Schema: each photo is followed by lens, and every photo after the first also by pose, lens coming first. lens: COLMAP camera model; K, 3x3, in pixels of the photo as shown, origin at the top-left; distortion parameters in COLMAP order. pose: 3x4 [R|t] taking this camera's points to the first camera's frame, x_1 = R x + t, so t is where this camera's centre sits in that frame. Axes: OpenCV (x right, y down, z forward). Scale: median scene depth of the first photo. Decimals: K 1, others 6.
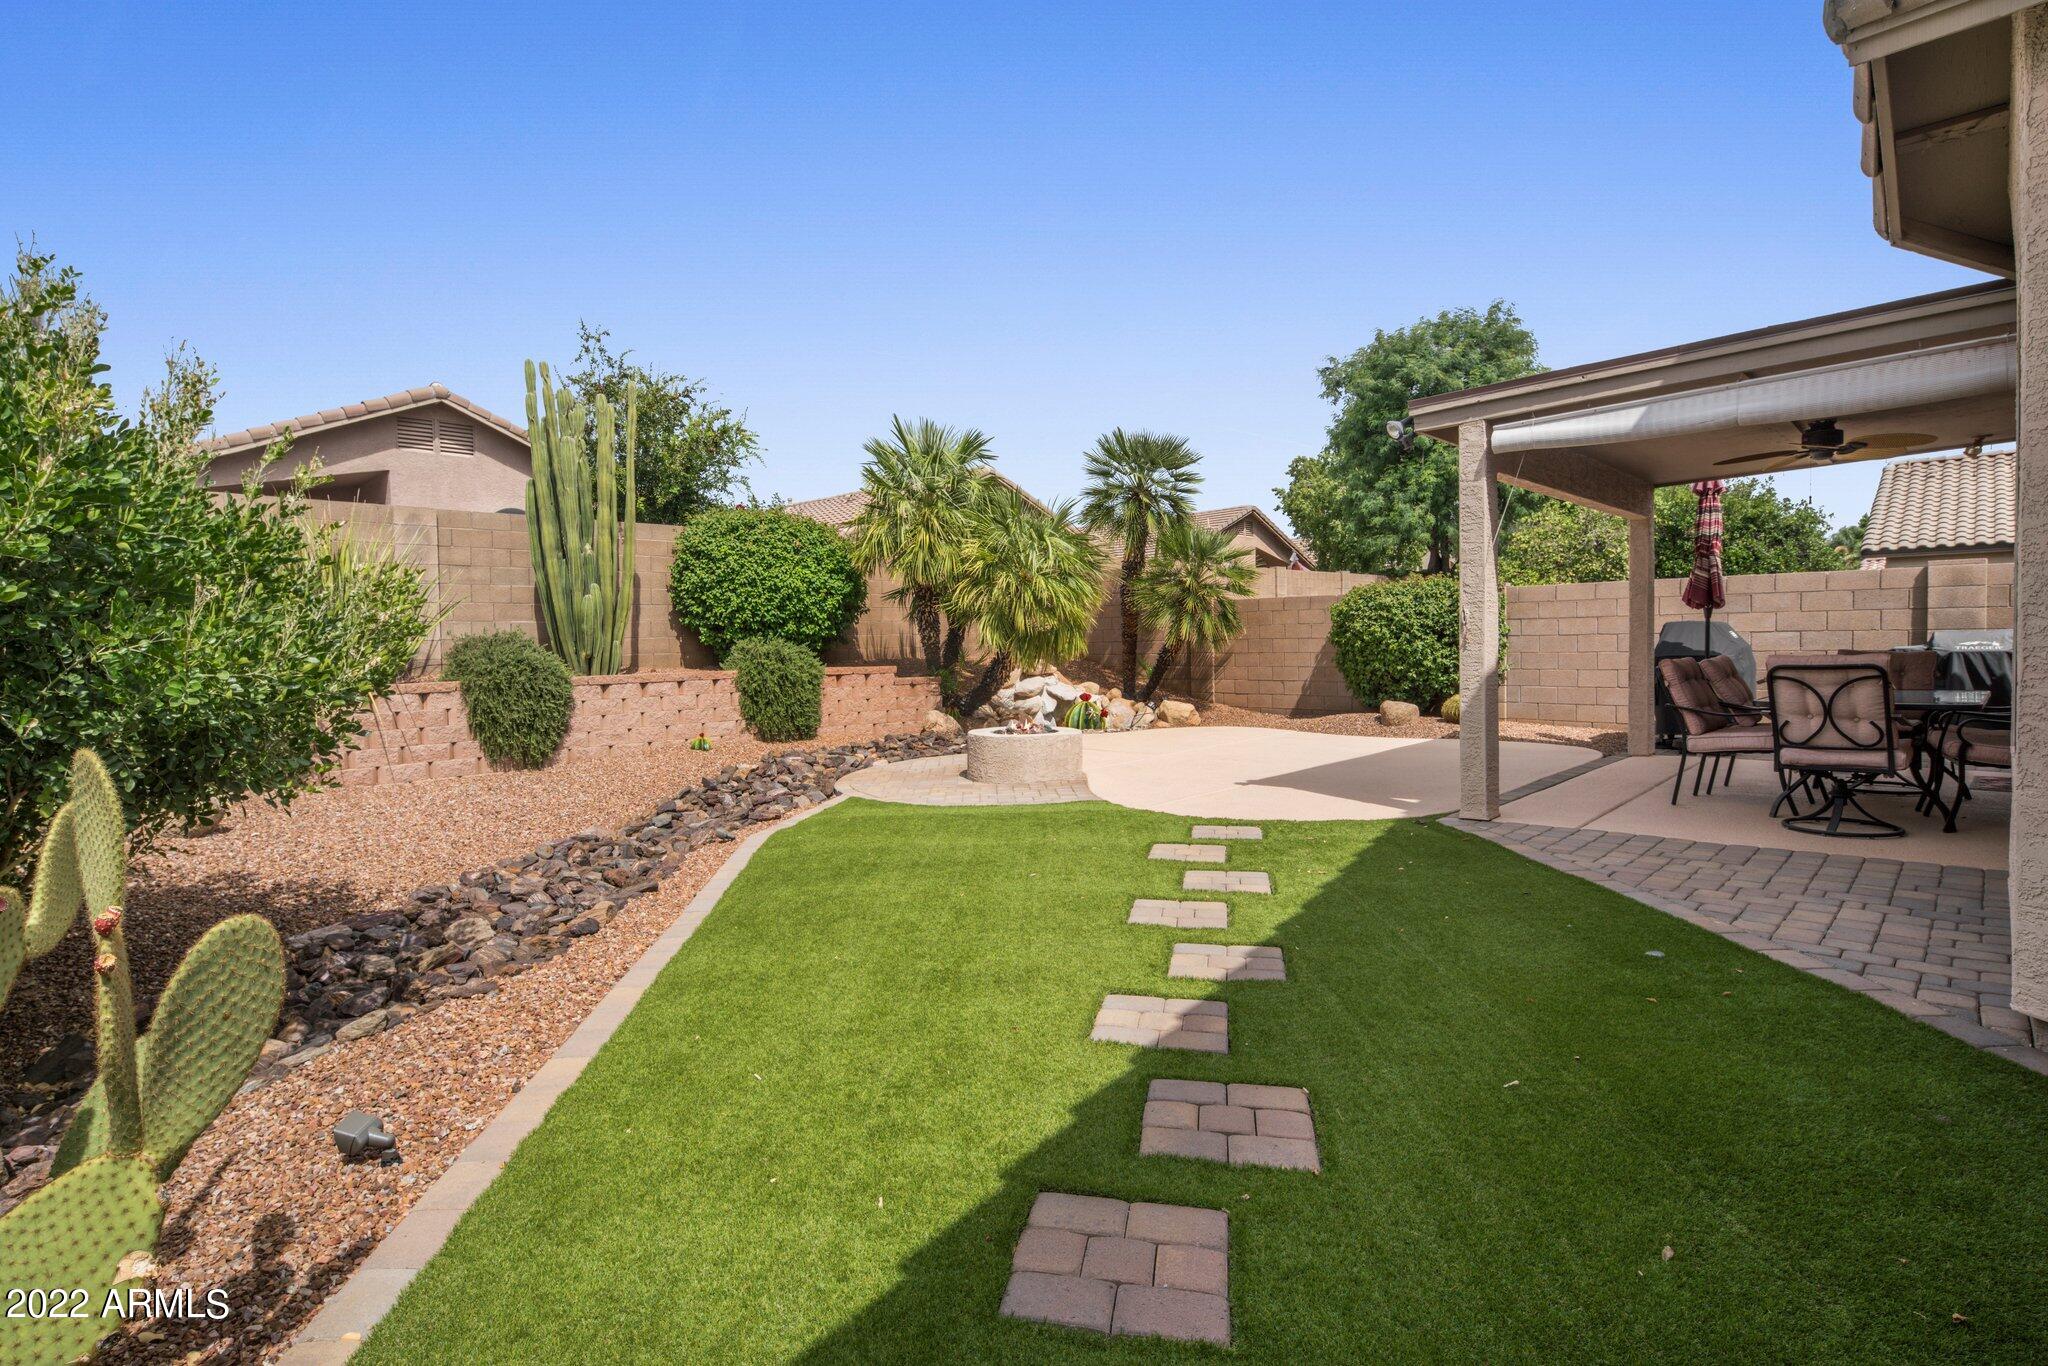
lens RADIAL K [[974.5, 0, 1024.0], [0, 974.5, 683.0], [0, 0, 1]] dist [0.012972, -0.007976]
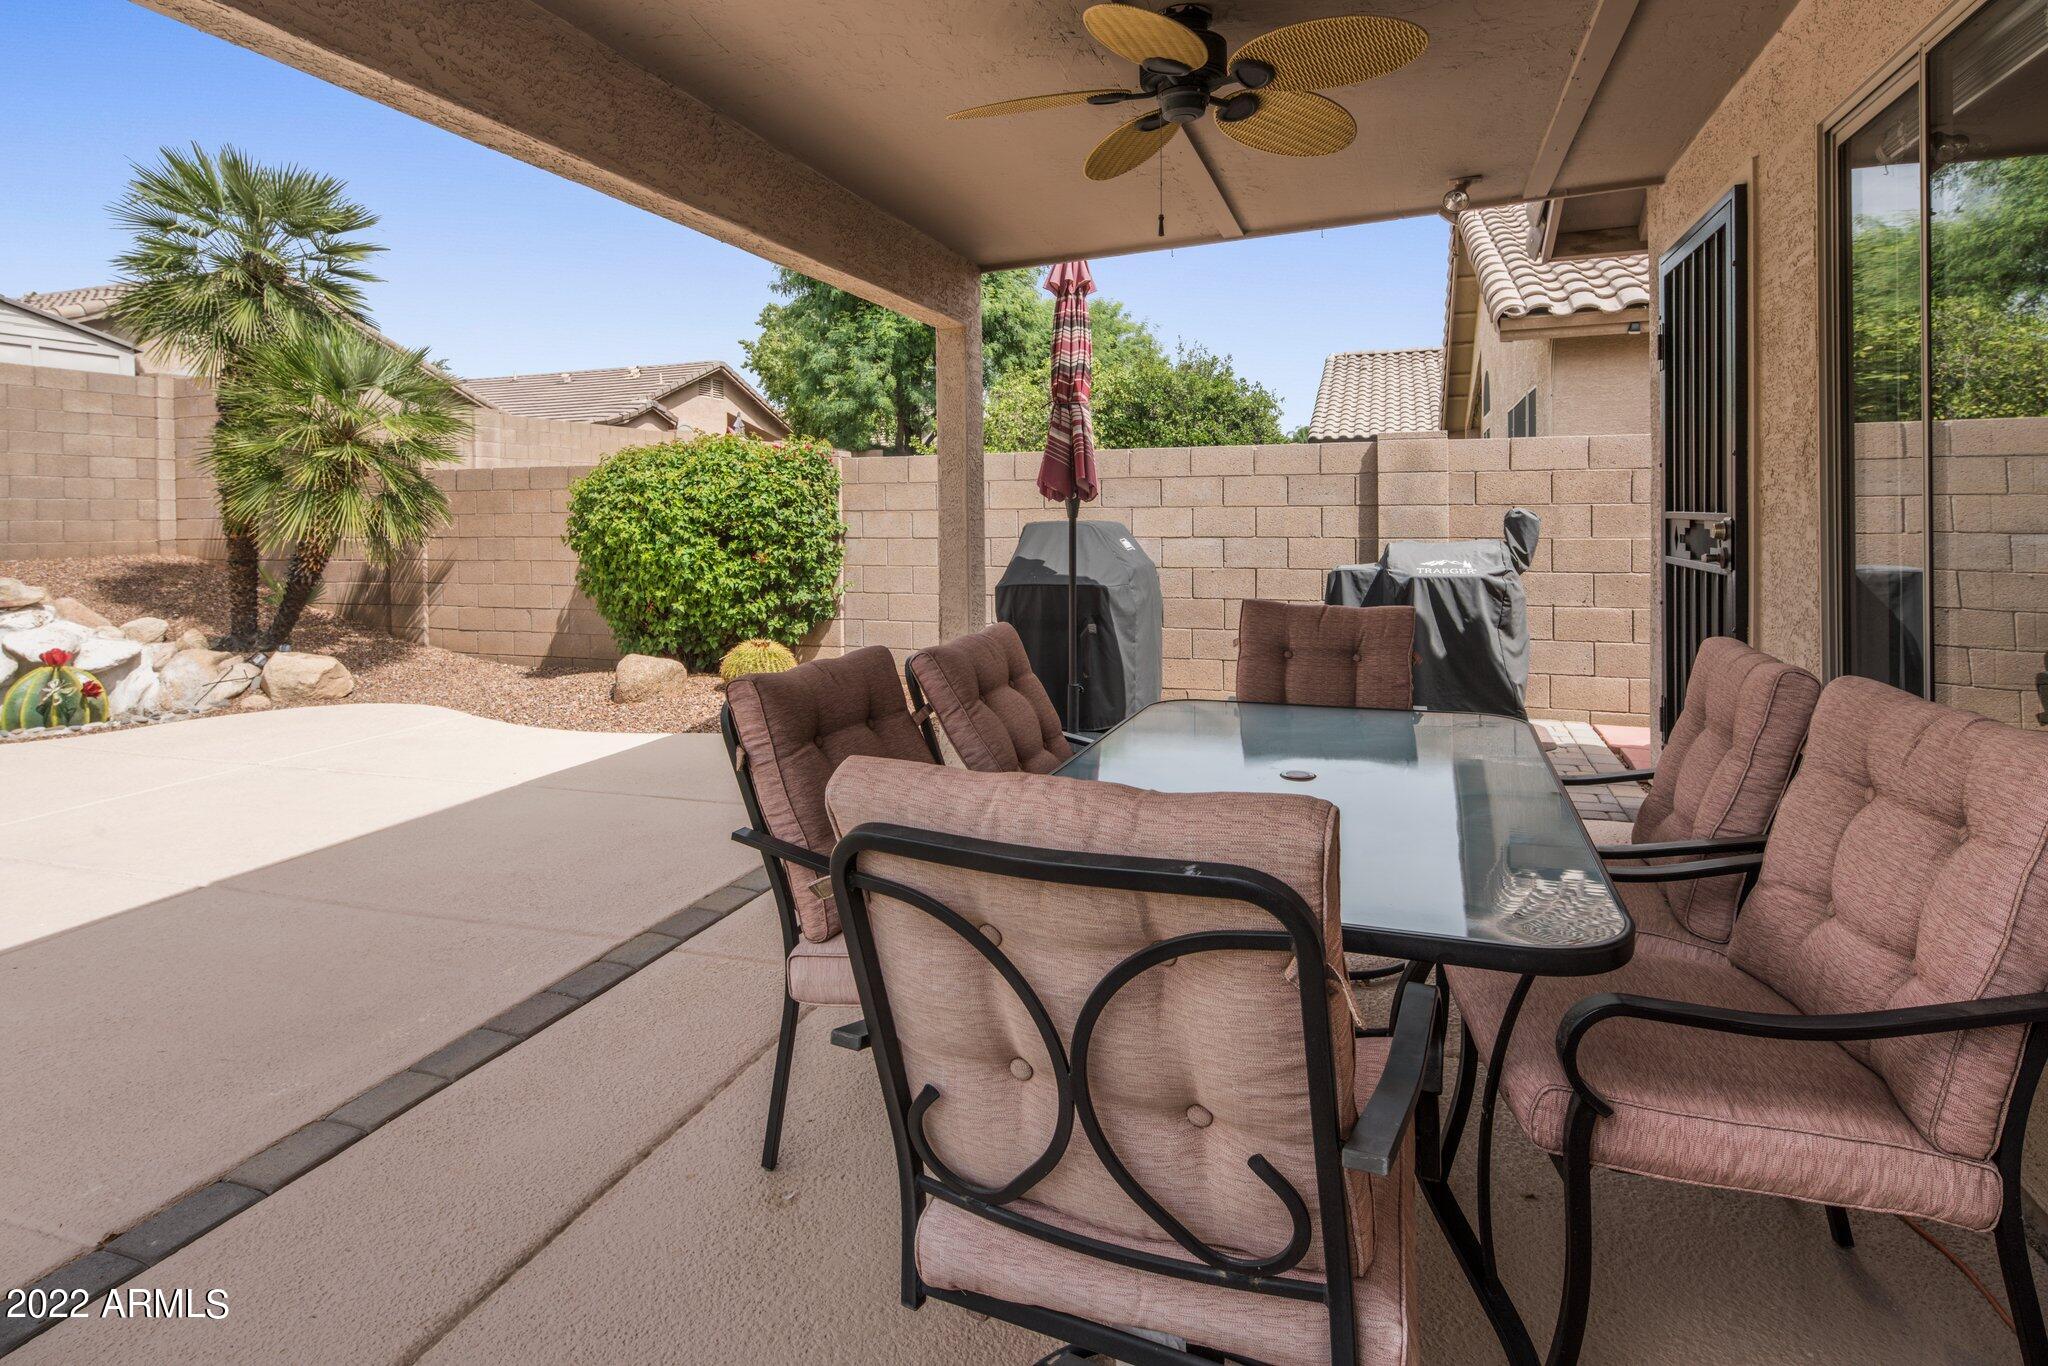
lens RADIAL K [[1068.4, 0, 1008.0], [0, 1068.4, 522.2], [0, 0, 1]] dist [-0.001504, 0.000120]
pose [[0.910529, 0.007314, 0.413380, 0.271580], [0.010589, 0.999103, -0.041000, -0.025843], [-0.413309, 0.041709, 0.909635, 0.305793]]
